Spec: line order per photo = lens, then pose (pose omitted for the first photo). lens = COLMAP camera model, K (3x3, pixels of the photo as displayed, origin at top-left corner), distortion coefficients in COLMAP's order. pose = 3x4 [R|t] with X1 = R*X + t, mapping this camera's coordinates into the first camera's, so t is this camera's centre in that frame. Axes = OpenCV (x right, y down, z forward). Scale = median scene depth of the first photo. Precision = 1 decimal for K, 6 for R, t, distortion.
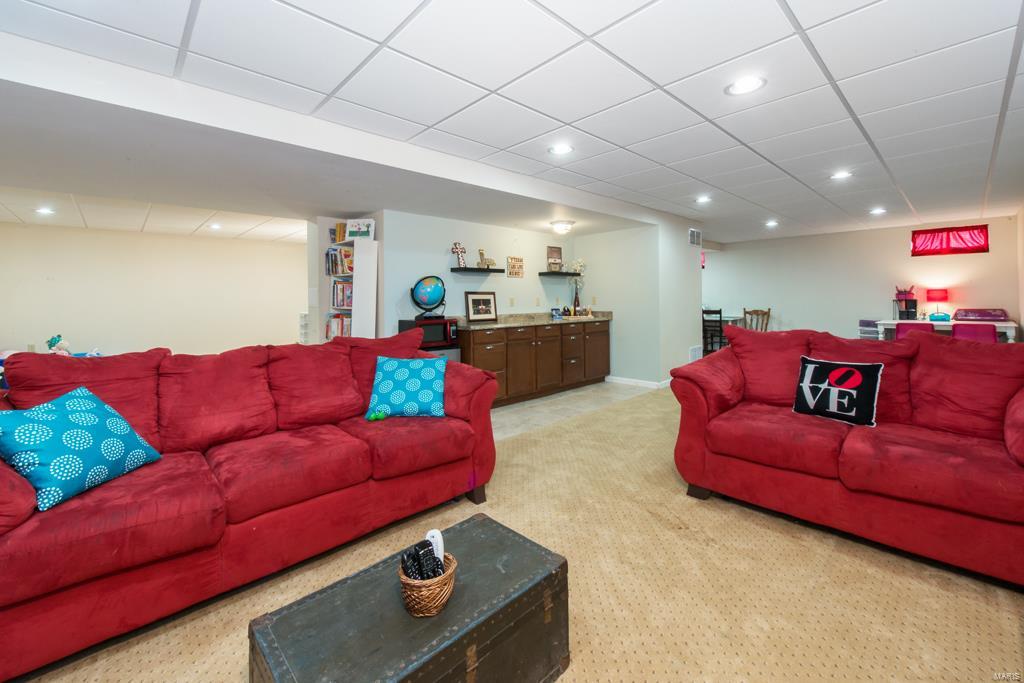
lens RADIAL K [[420.4, 0, 508.5], [0, 420.4, 331.4], [0, 0, 1]] dist [-0.000975, -0.000224]
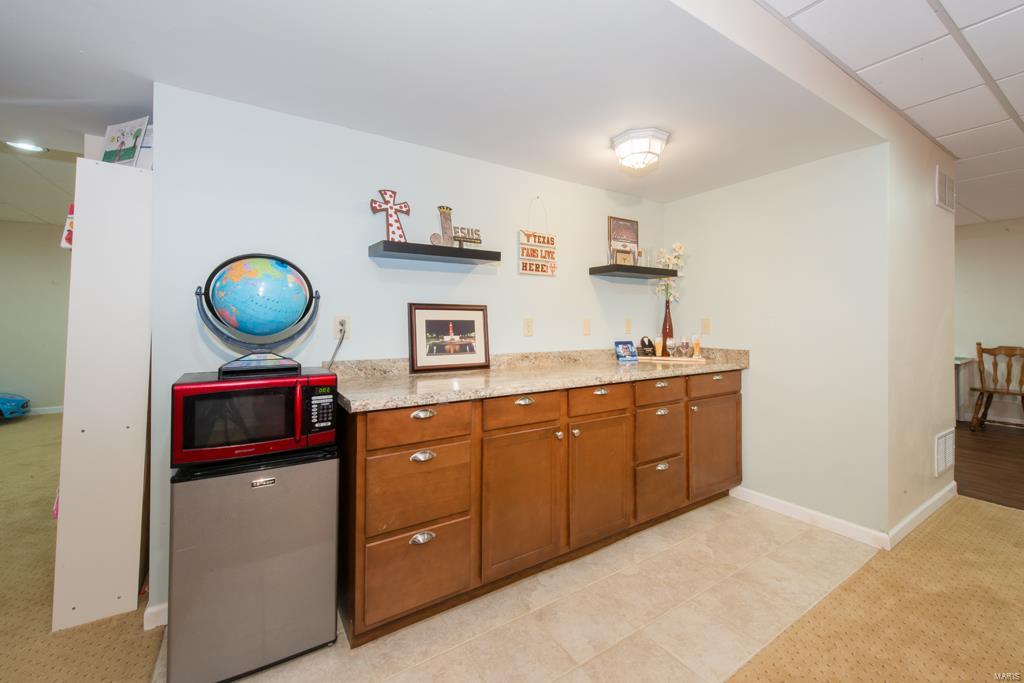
lens RADIAL K [[420.4, 0, 520.1], [0, 420.4, 335.4], [0, 0, 1]] dist [-0.000975, -0.000224]
pose [[0.988168, 0.018523, -0.152252, 0.071918], [-0.024558, 0.998981, -0.037857, -0.042783], [0.151395, 0.041148, 0.987616, 0.534681]]
